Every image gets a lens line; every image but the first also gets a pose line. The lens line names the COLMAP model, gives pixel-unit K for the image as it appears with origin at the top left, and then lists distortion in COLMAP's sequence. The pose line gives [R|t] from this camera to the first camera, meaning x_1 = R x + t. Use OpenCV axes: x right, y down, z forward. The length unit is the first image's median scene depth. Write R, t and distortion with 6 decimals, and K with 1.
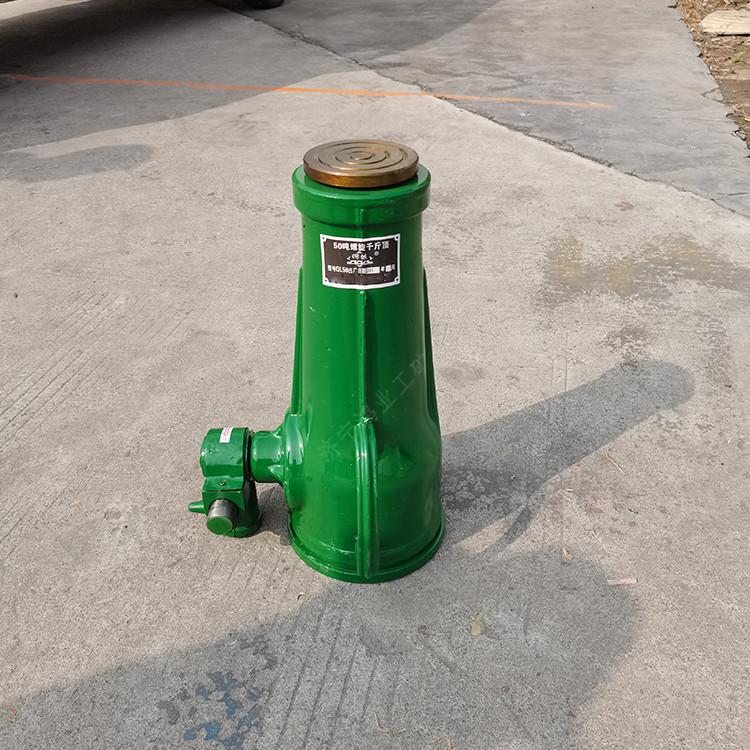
lens RADIAL K [[752.7, 0, 371.9], [0, 752.7, 377.5], [0, 0, 1]] dist [0.048219, -0.076539]
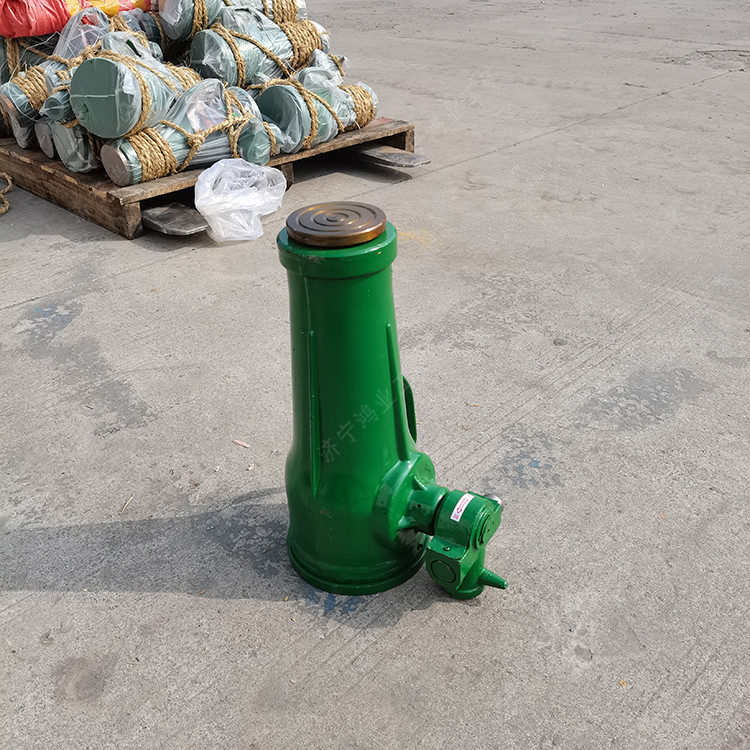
lens RADIAL K [[752.7, 0, 371.9], [0, 752.7, 377.5], [0, 0, 1]] dist [0.048219, -0.076539]
pose [[-0.841370, -0.248414, 0.479986, -0.473912], [0.332865, 0.461497, 0.822327, -0.784867], [-0.425789, 0.851652, -0.305602, 1.084487]]
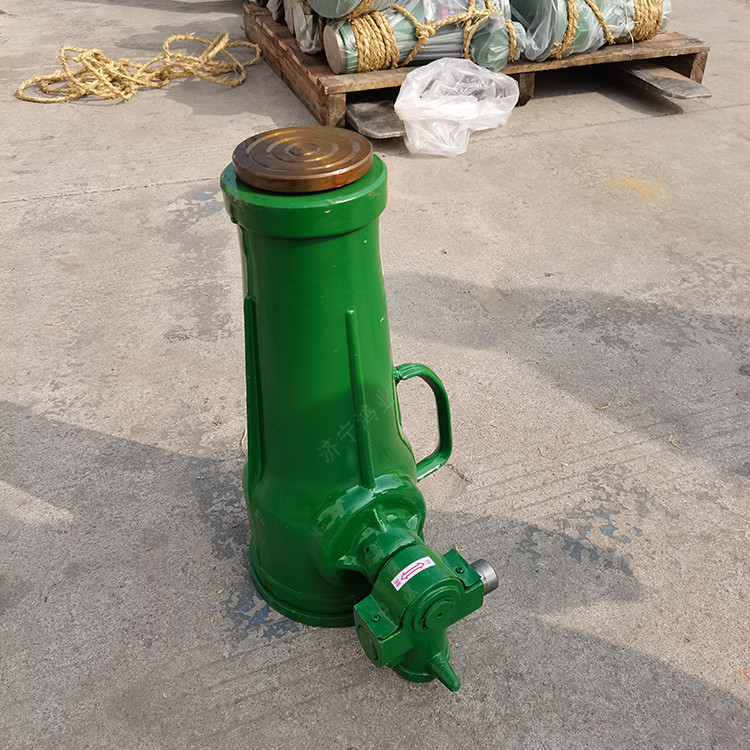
lens RADIAL K [[752.7, 0, 371.9], [0, 752.7, 377.5], [0, 0, 1]] dist [0.048219, -0.076539]
pose [[-0.530169, -0.497669, 0.686473, -0.523486], [0.489572, 0.481351, 0.727063, -0.521207], [-0.692271, 0.721545, -0.011552, 0.801936]]
